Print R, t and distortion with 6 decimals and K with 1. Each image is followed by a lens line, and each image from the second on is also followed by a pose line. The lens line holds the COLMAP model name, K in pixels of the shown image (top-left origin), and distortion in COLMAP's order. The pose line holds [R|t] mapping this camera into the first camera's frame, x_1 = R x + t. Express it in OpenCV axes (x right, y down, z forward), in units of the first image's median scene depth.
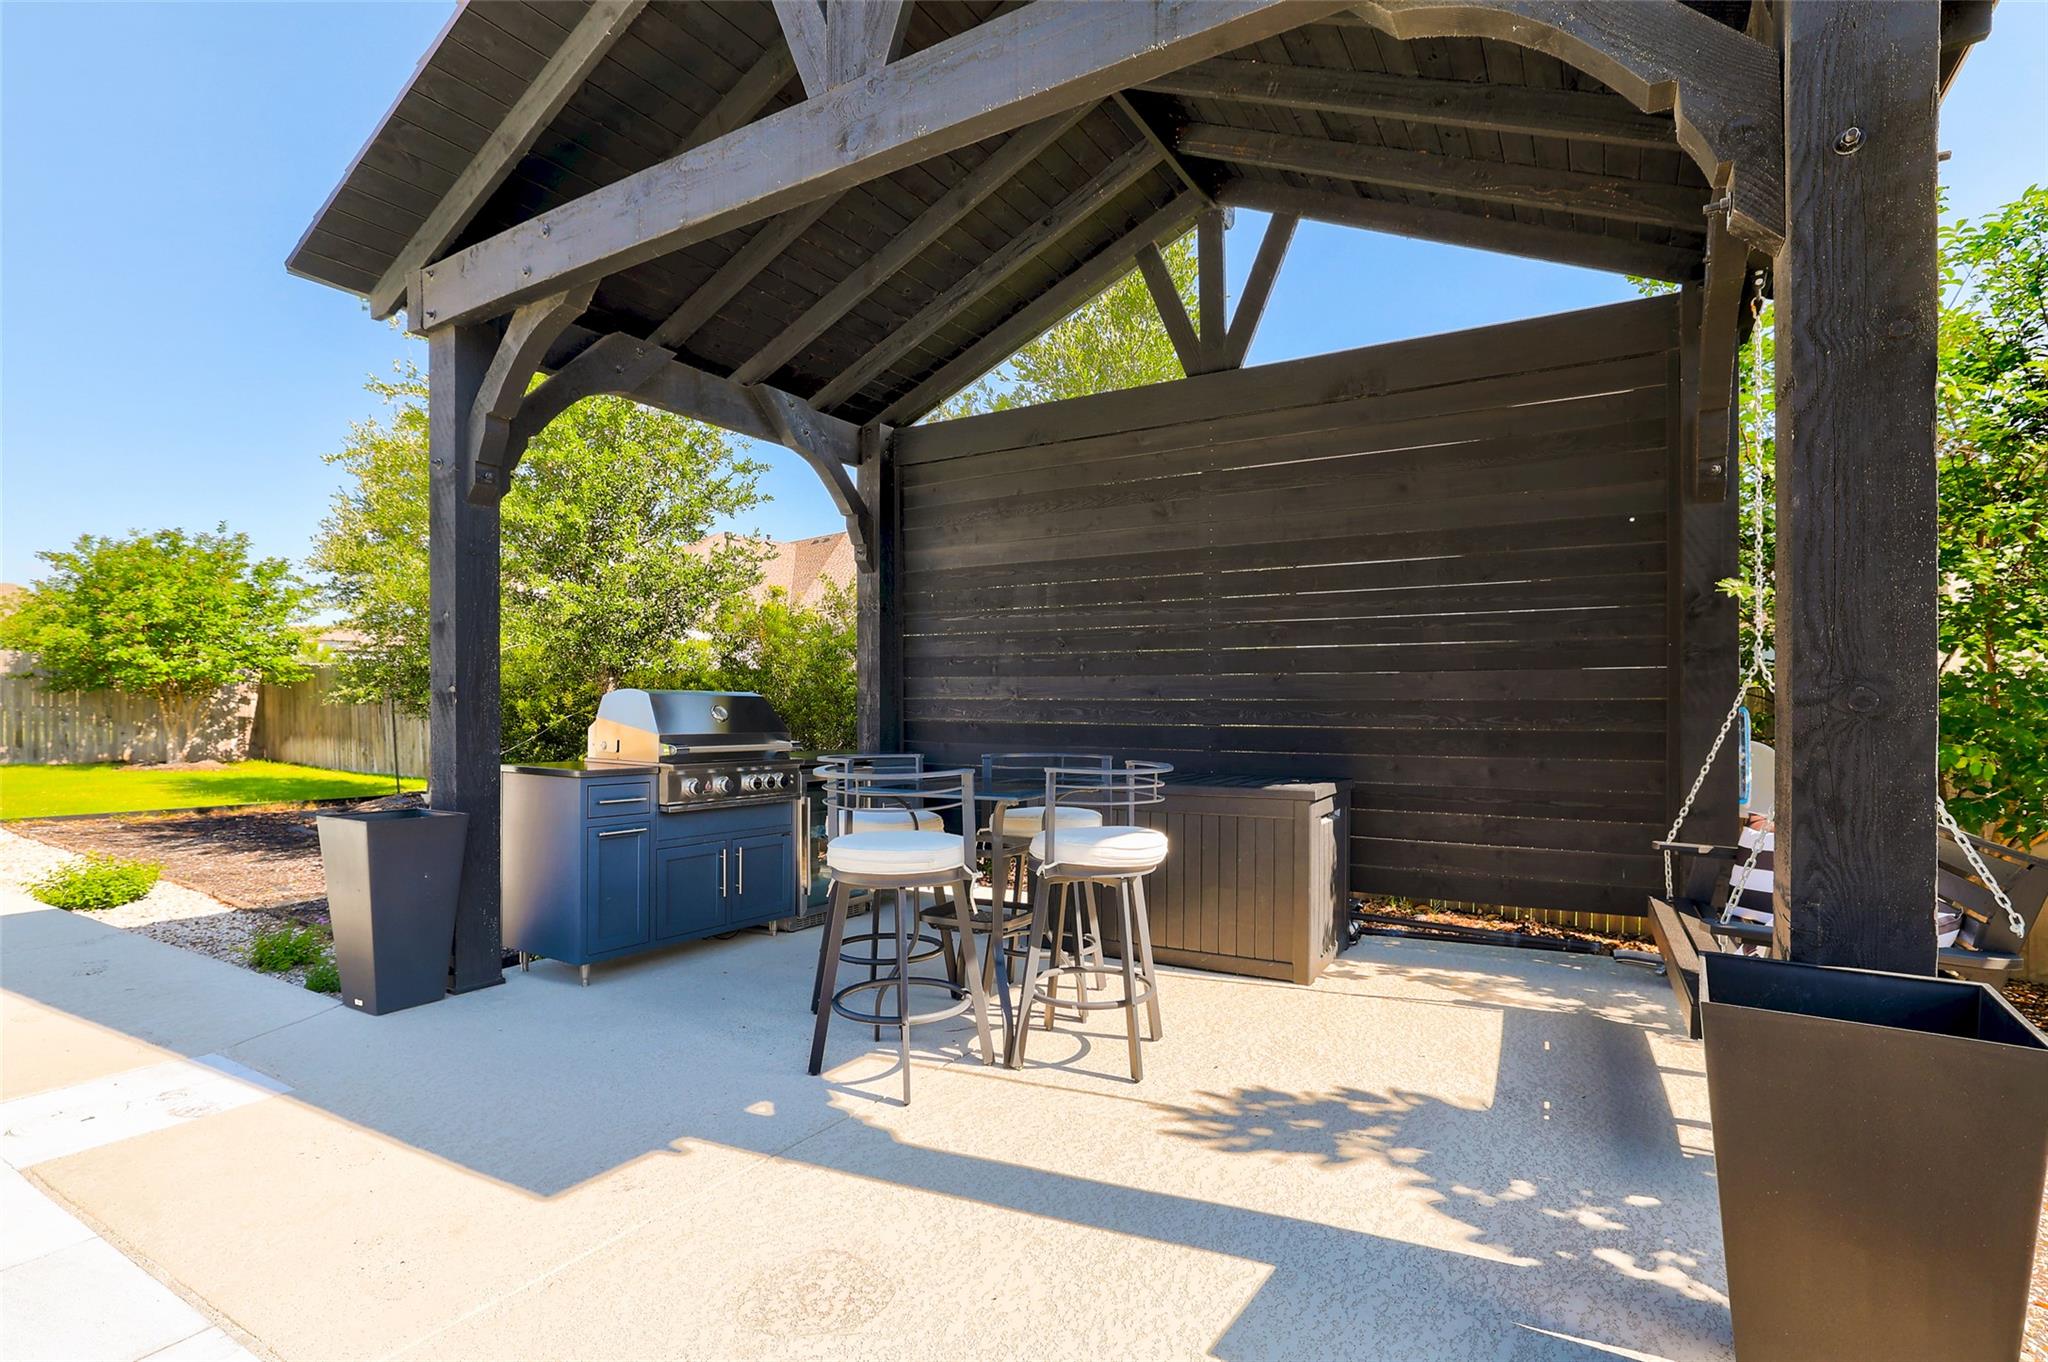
lens RADIAL K [[1006.2, 0, 1021.9], [0, 1006.2, 712.9], [0, 0, 1]] dist [-0.000643, 0.009674]
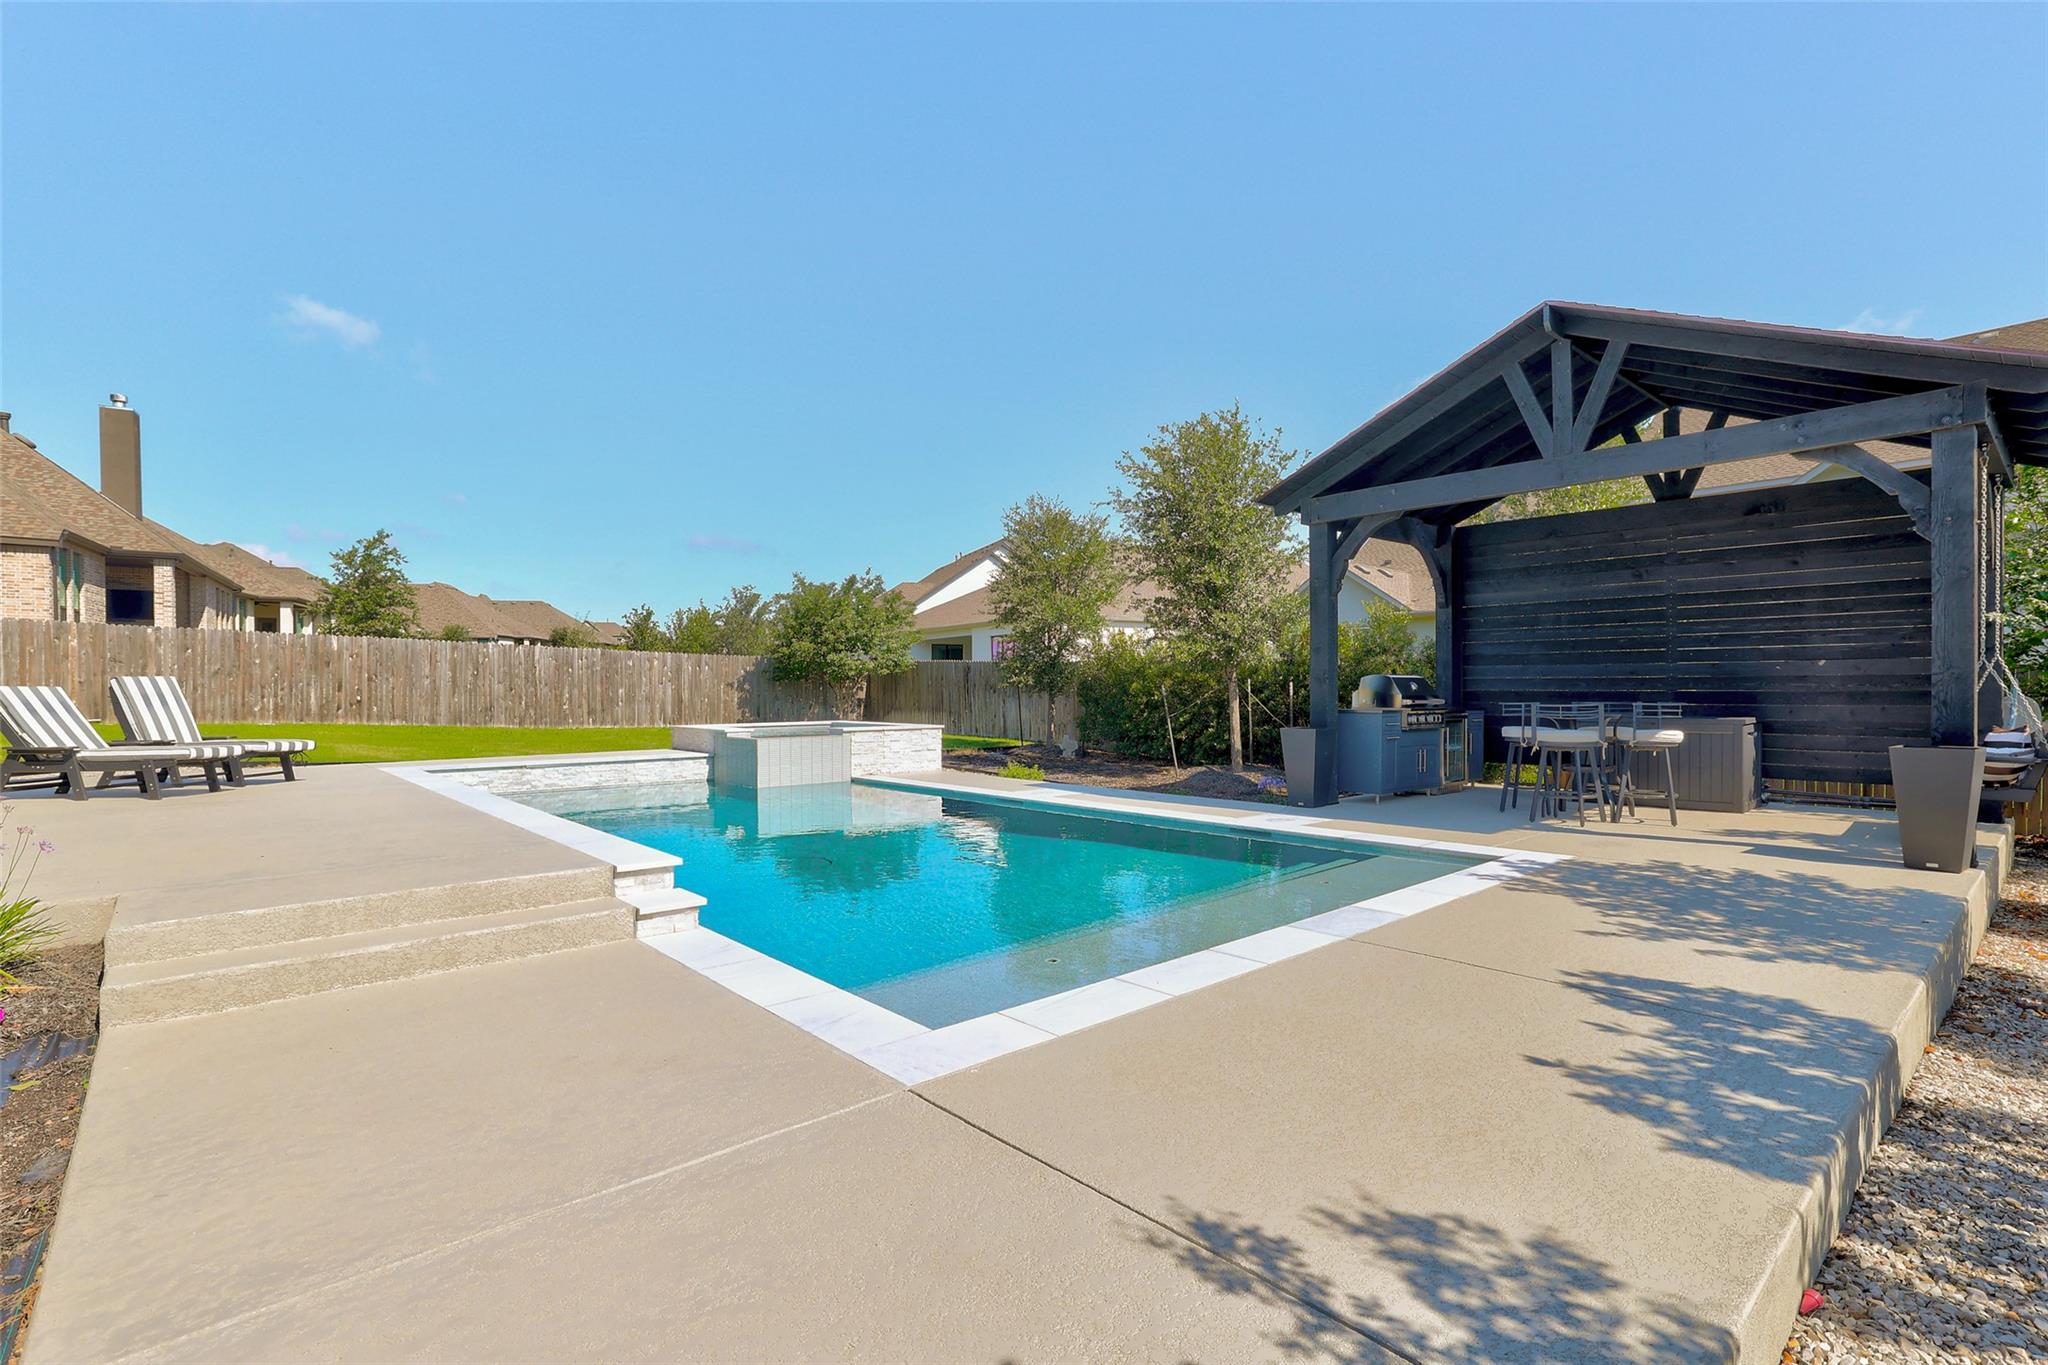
lens RADIAL K [[972.1, 0, 1030.0], [0, 972.1, 708.2], [0, 0, 1]] dist [0.000136, 0.000066]
pose [[0.958696, -0.004196, -0.284403, -0.430911], [0.008394, 0.999873, 0.013544, 0.011067], [0.284310, -0.015372, 0.958609, -1.040143]]
